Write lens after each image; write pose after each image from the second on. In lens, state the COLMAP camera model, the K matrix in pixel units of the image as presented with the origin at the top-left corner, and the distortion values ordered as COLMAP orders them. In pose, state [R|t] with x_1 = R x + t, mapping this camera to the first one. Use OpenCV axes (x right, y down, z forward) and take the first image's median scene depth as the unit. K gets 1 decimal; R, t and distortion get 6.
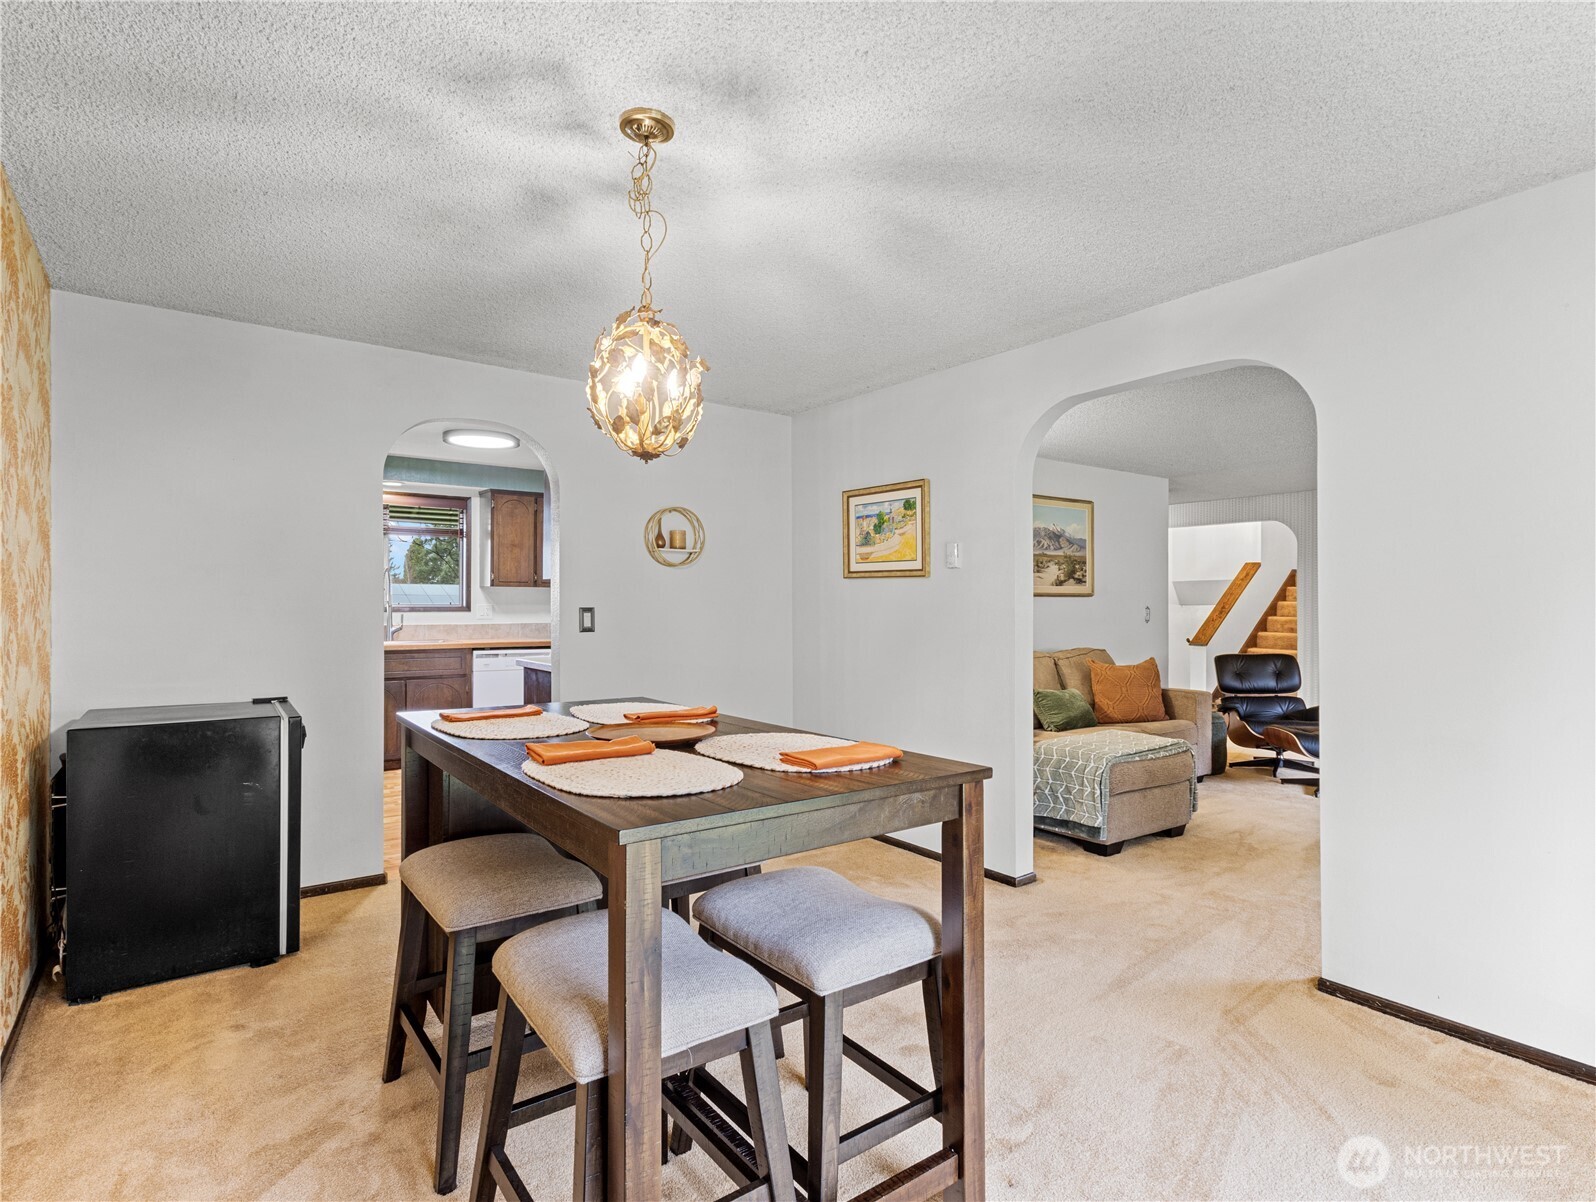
lens RADIAL K [[832.8, 0, 798.4], [0, 832.8, 597.9], [0, 0, 1]] dist [-0.001521, 0.004956]
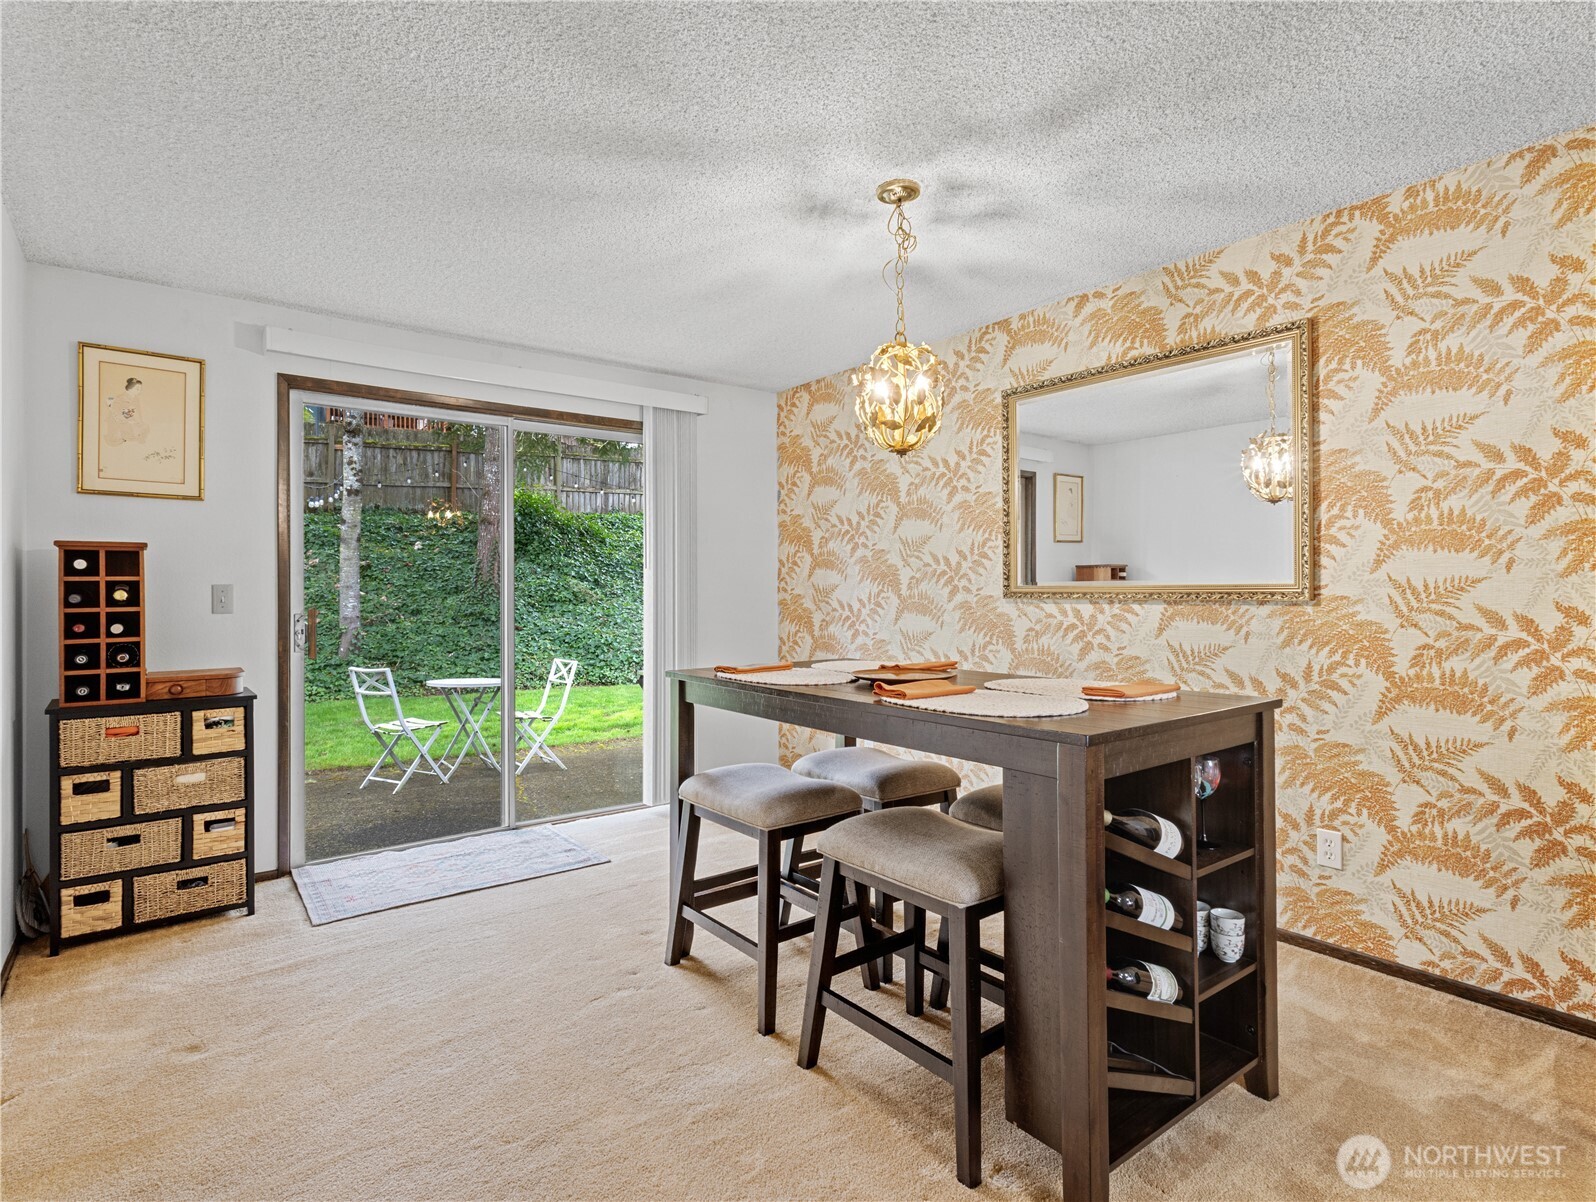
lens RADIAL K [[832.8, 0, 798.4], [0, 832.8, 597.9], [0, 0, 1]] dist [-0.001521, 0.004956]
pose [[-0.999641, 0.001359, -0.026764, 0.001476], [0.001415, 0.999997, -0.002054, 0.016235], [0.026761, -0.002091, -0.999640, 0.669151]]
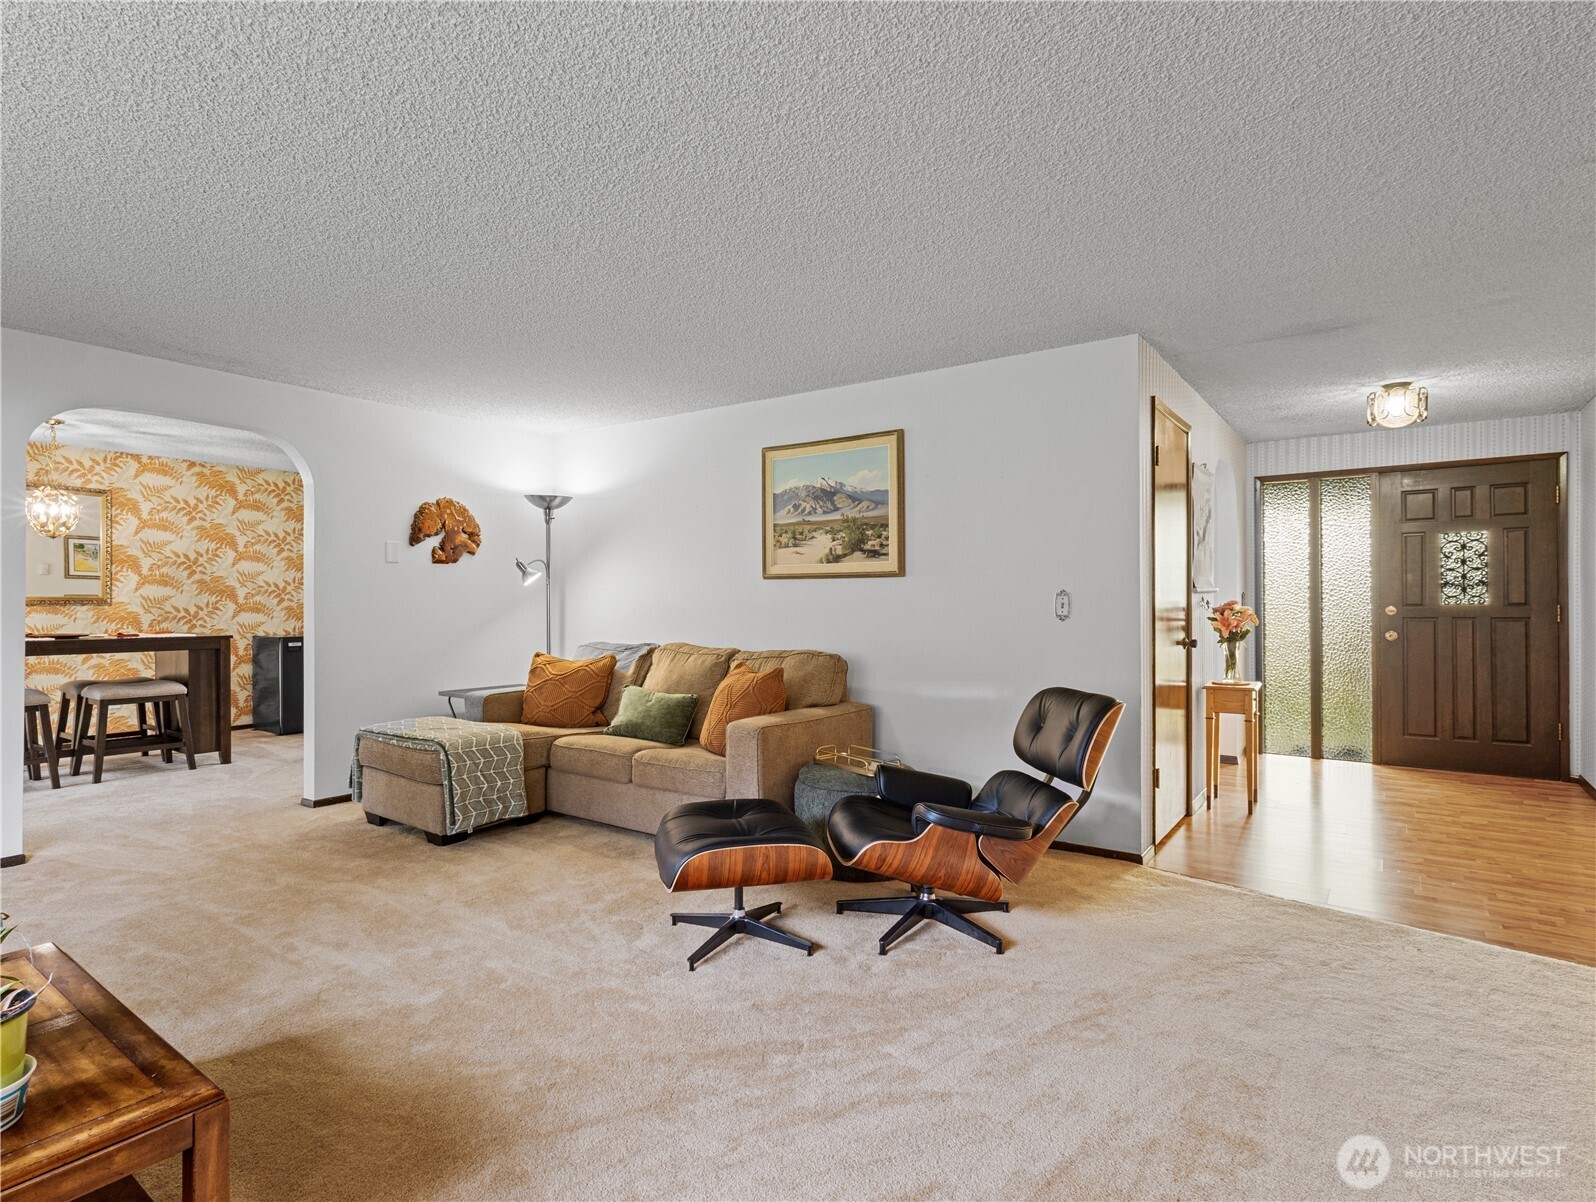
lens RADIAL K [[832.8, 0, 797.0], [0, 832.8, 609.4], [0, 0, 1]] dist [0.003525, -0.000526]
pose [[0.310091, 0.010587, -0.950648, 0.979831], [0.006601, 0.999890, 0.013288, 0.015640], [0.950684, -0.010396, 0.309987, 0.748827]]
